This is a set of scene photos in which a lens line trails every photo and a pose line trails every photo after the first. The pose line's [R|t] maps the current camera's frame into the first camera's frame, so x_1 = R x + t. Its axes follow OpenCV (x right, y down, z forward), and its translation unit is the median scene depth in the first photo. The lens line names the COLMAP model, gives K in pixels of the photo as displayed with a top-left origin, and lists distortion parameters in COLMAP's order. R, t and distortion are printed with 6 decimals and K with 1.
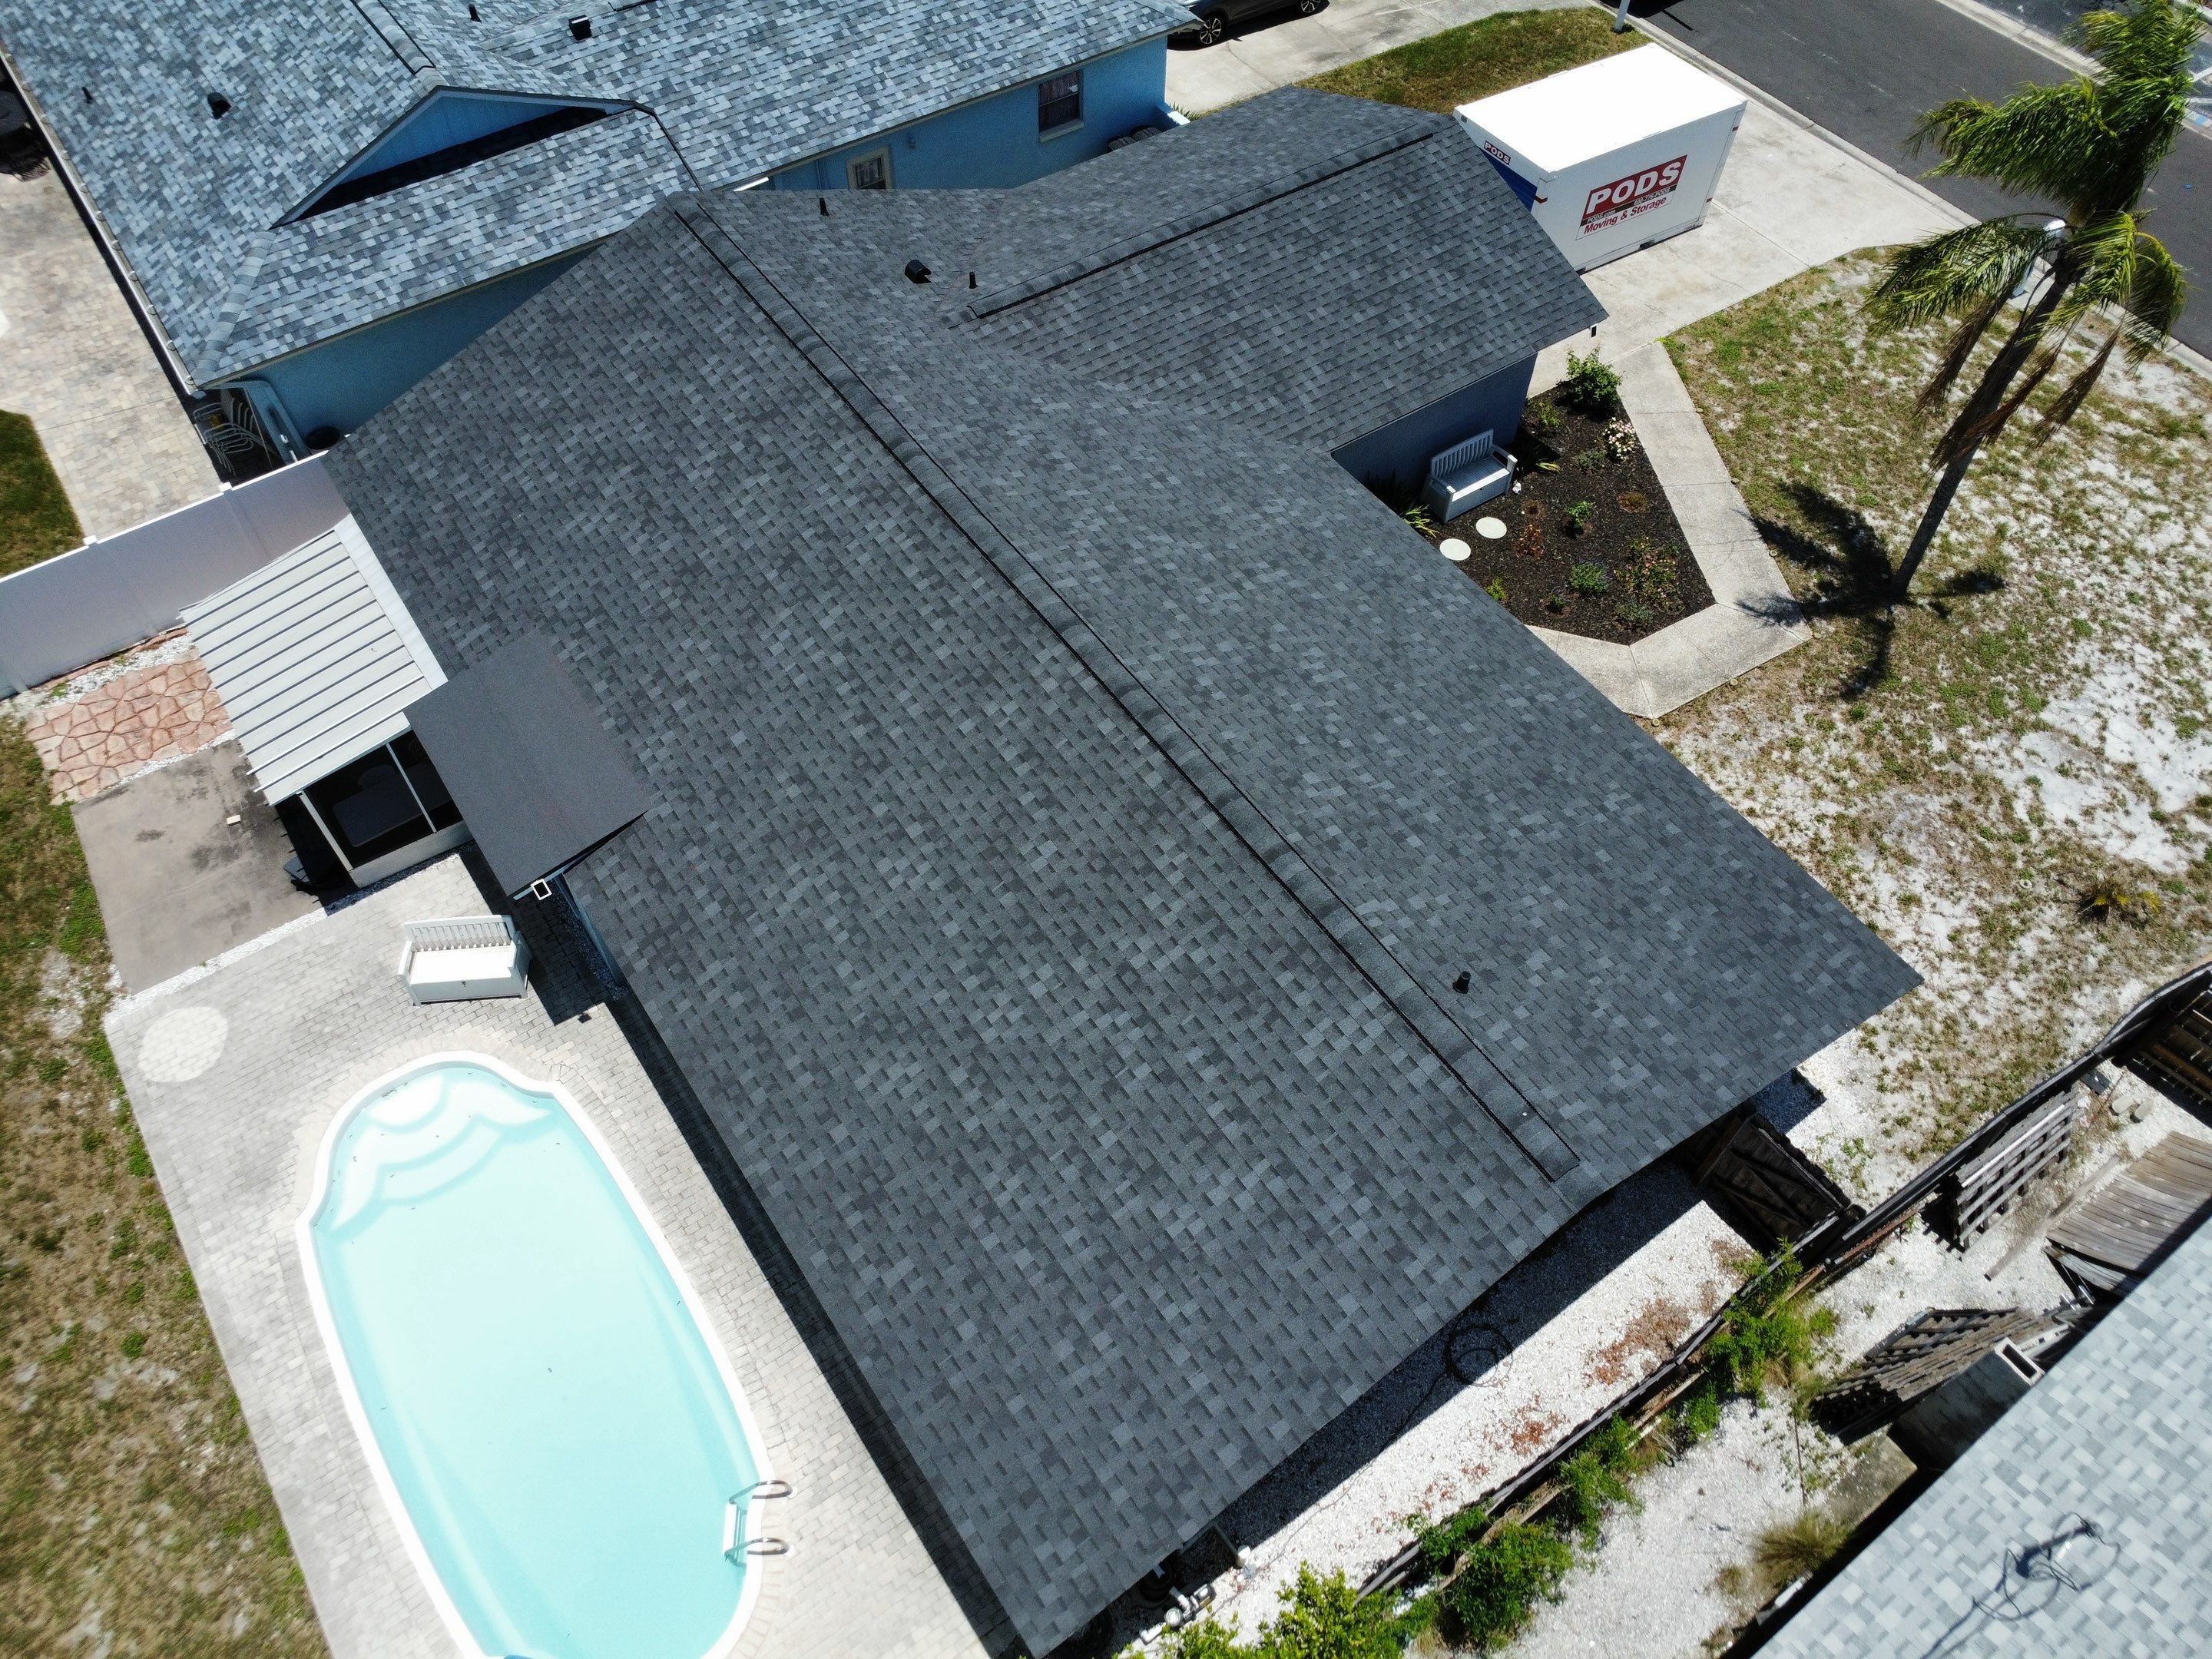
lens RADIAL K [[1607.8, 0, 1102.3], [0, 1607.8, 820.1], [0, 0, 1]] dist [-0.025724, -0.004335]
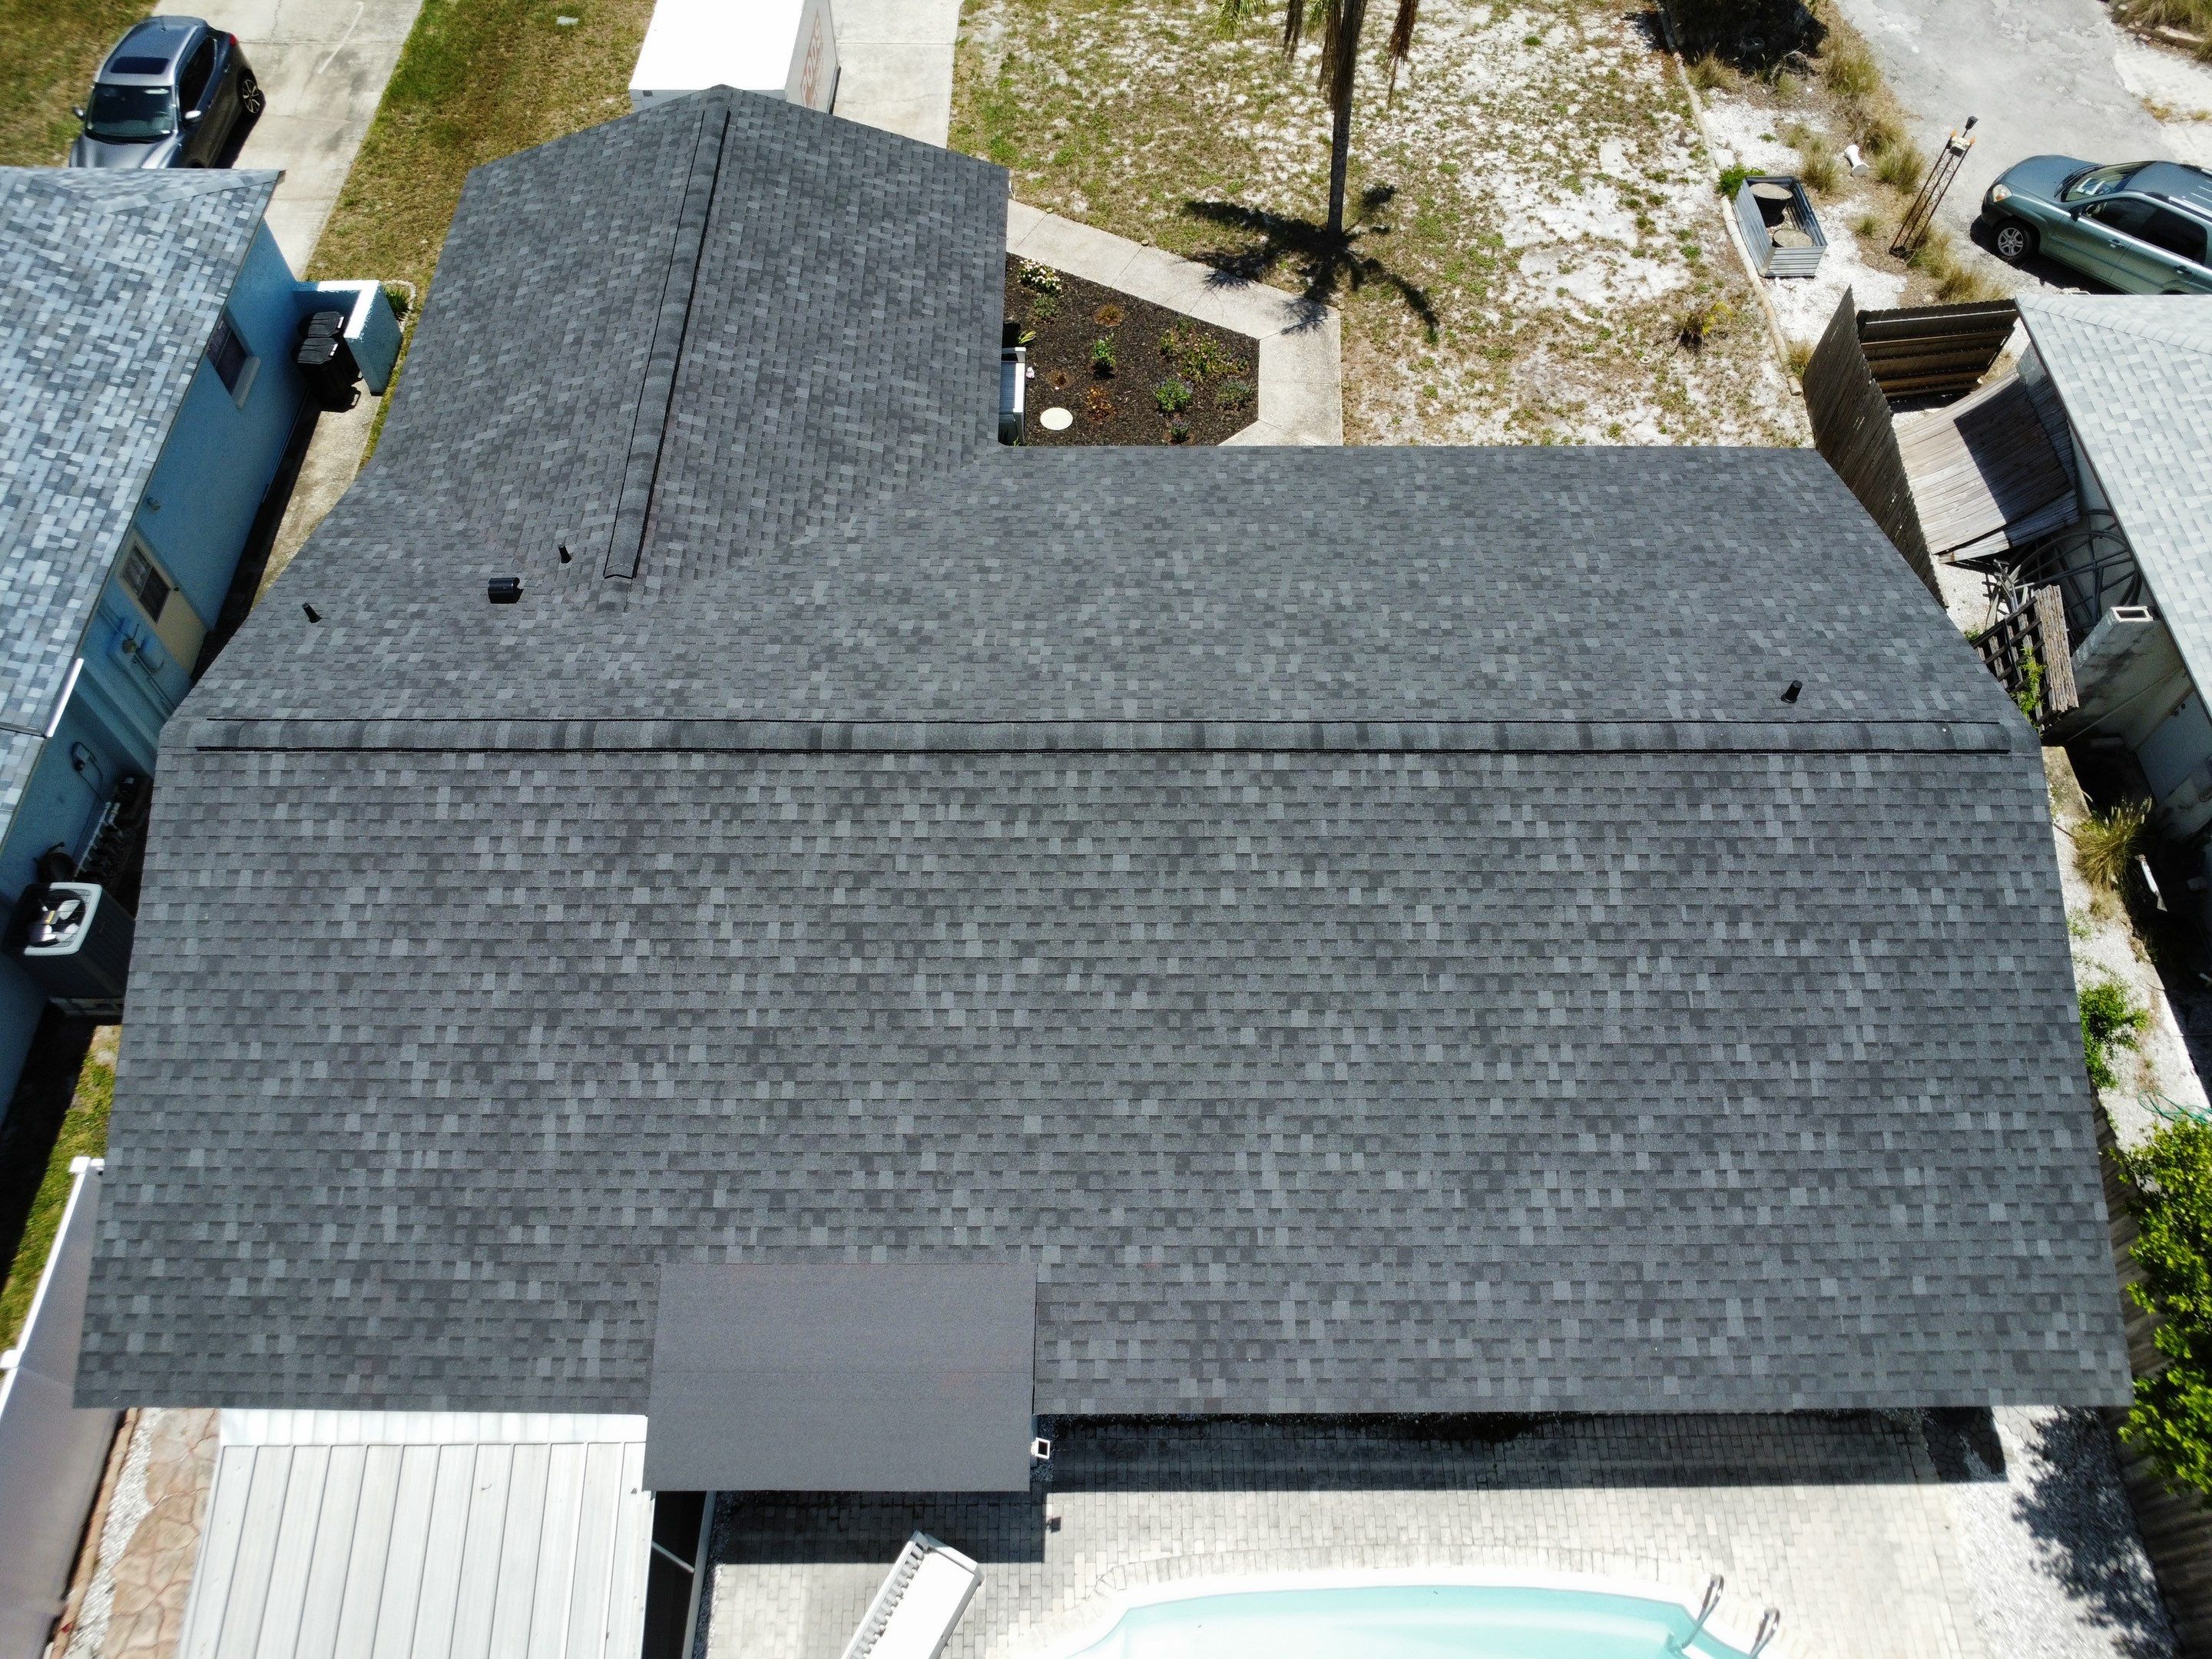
lens RADIAL K [[1607.8, 0, 1104.9], [0, 1607.8, 823.2], [0, 0, 1]] dist [-0.025724, -0.004335]
pose [[0.567226, -0.701427, 0.431573, -0.334816], [0.666774, 0.698715, 0.259250, -0.253873], [-0.483391, 0.140708, 0.864022, 0.208184]]
